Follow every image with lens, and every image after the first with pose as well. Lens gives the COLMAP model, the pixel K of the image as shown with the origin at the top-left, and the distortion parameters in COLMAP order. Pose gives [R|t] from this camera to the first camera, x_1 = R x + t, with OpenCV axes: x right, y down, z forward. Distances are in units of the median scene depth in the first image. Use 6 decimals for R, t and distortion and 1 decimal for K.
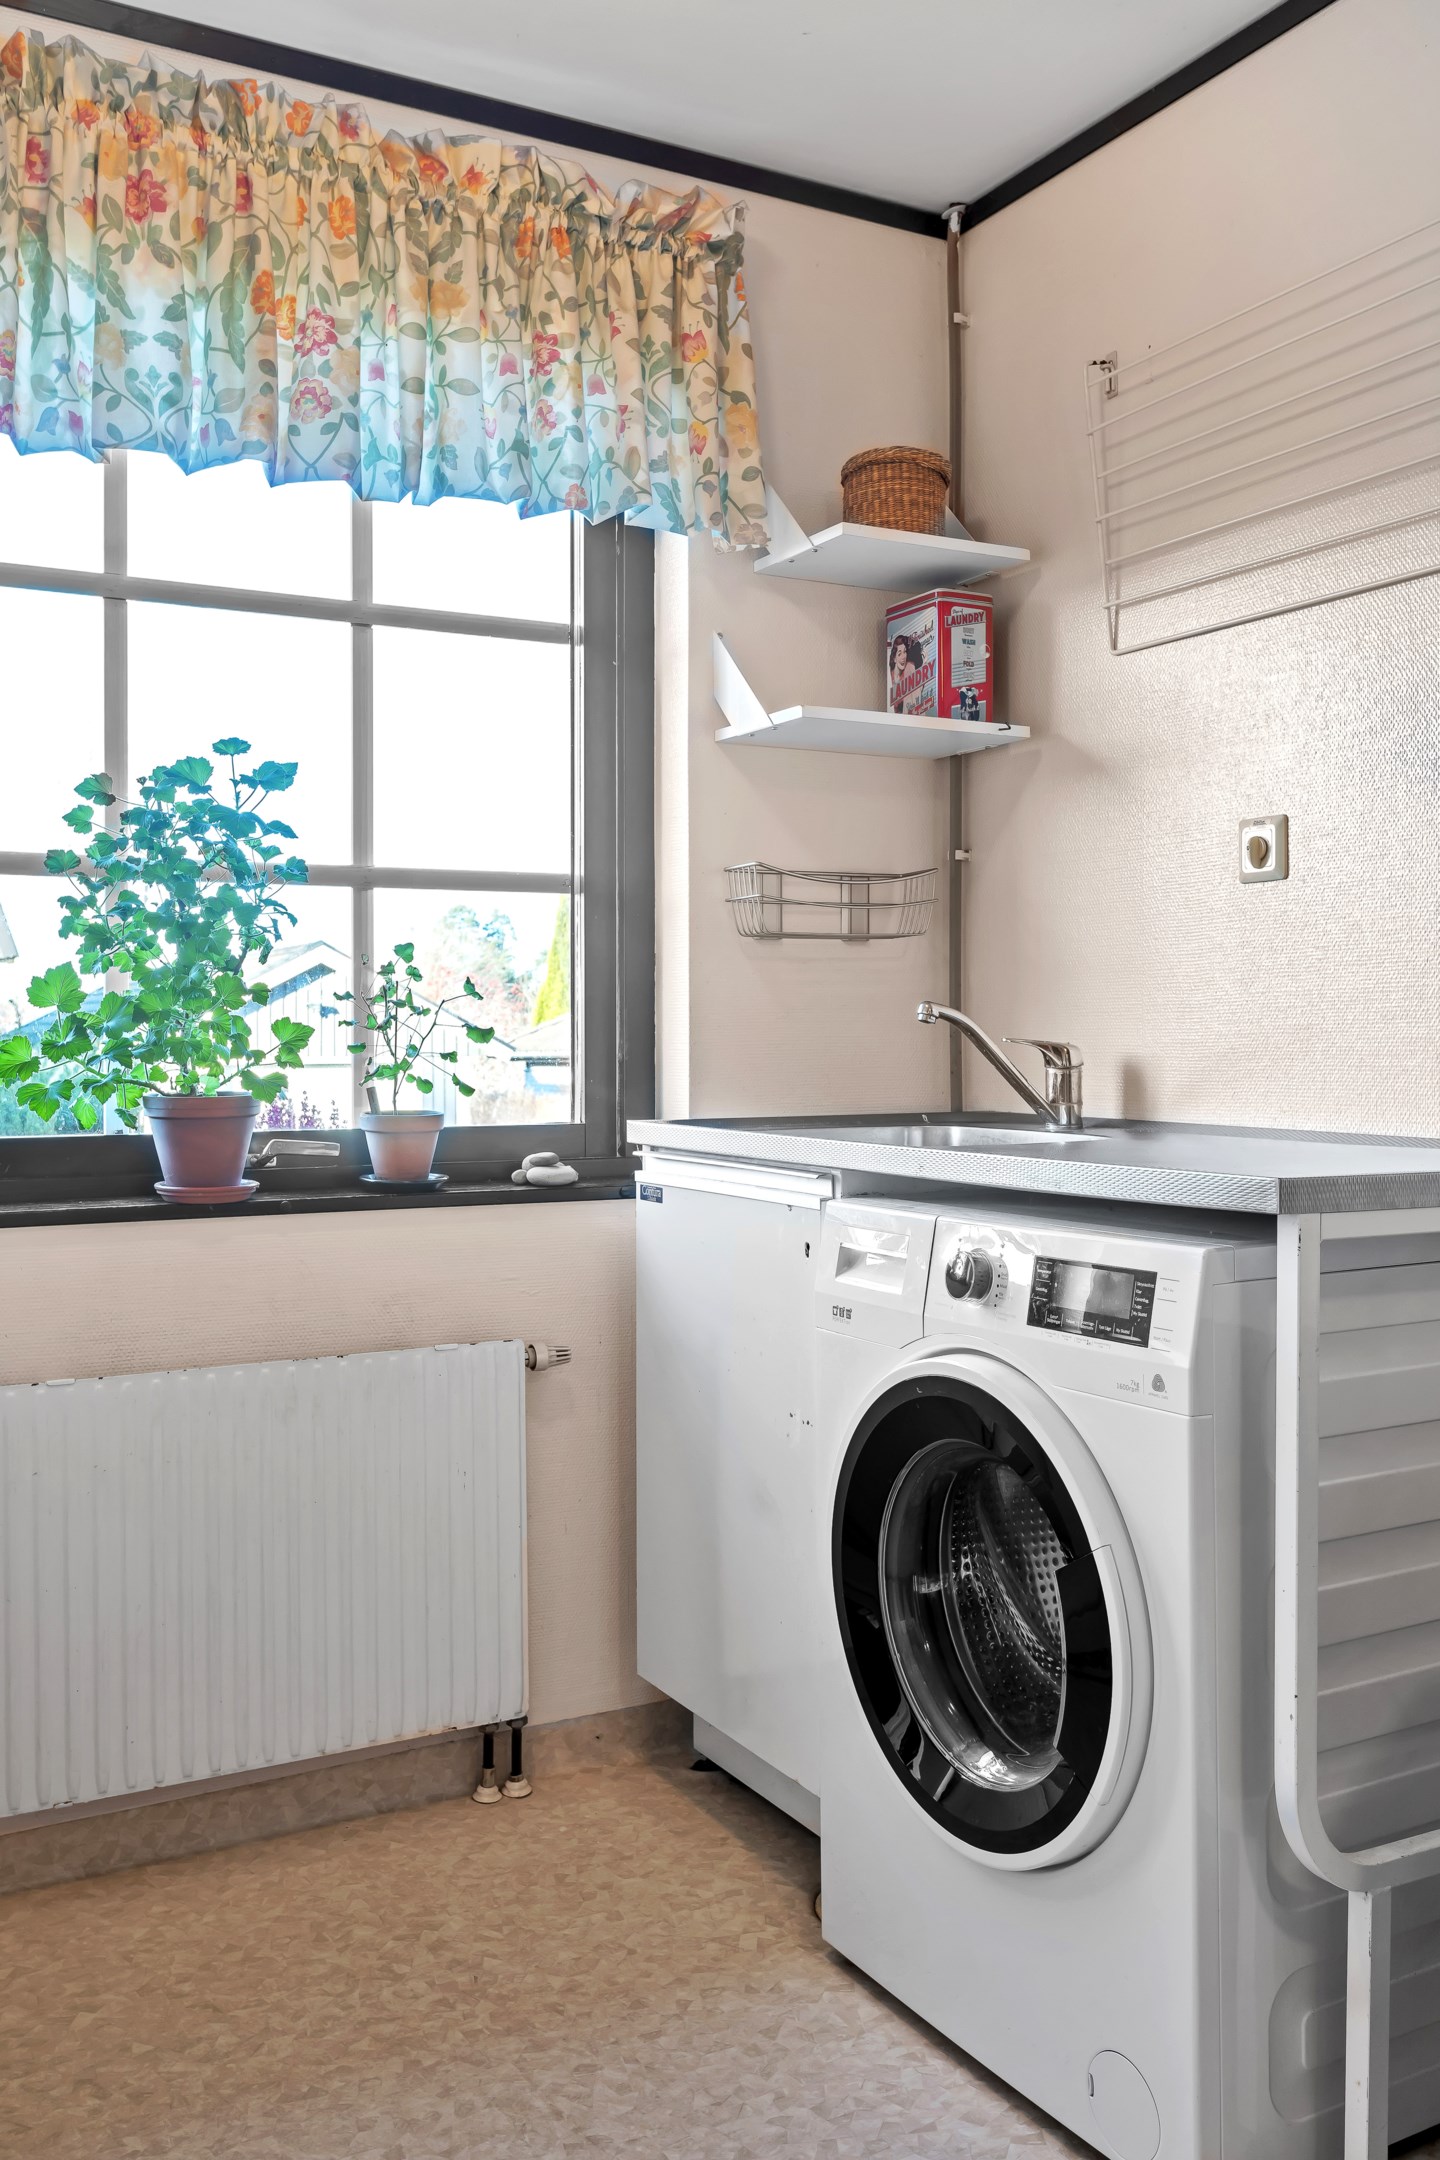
lens RADIAL K [[1931.6, 0, 729.6], [0, 1931.6, 1020.4], [0, 0, 1]] dist [0.008311, 0.007513]
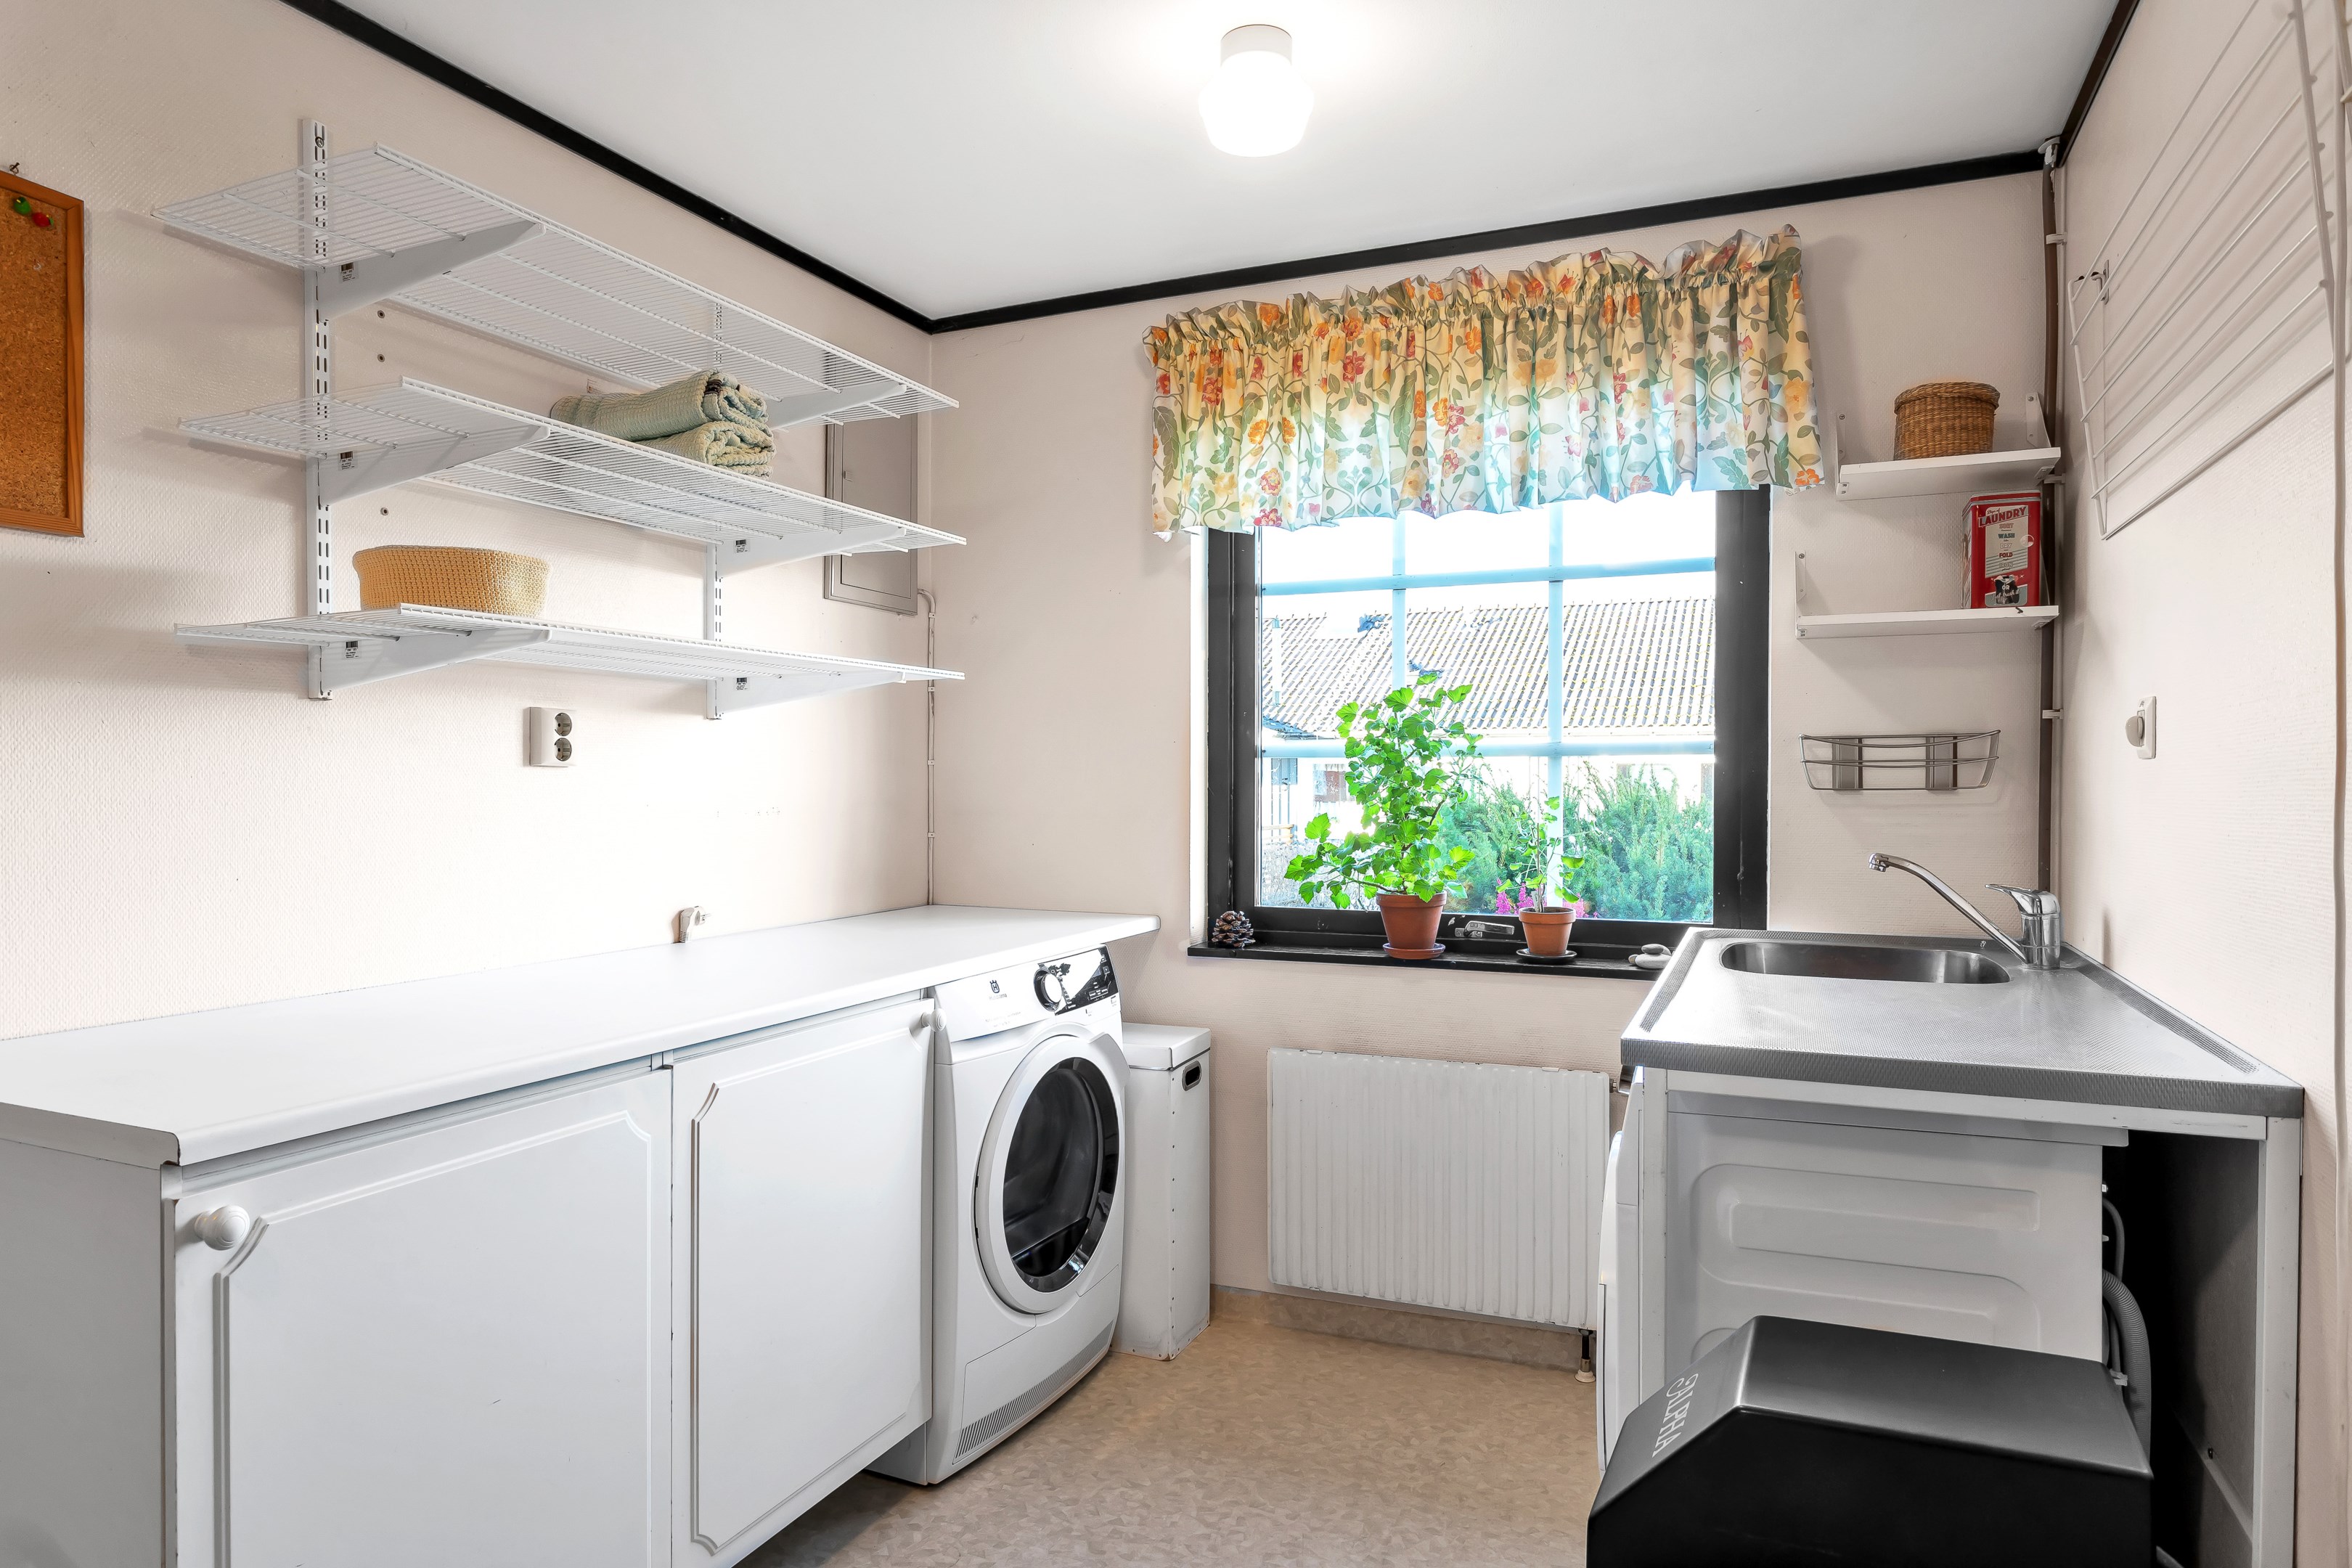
lens RADIAL K [[1419.6, 0, 1177.5], [0, 1419.6, 789.2], [0, 0, 1]] dist [0.003903, 0.009392]
pose [[0.611022, 0.007372, -0.791579, 0.553695], [0.003646, 0.999920, 0.012126, -0.063587], [0.791605, -0.010295, 0.610946, 0.098985]]
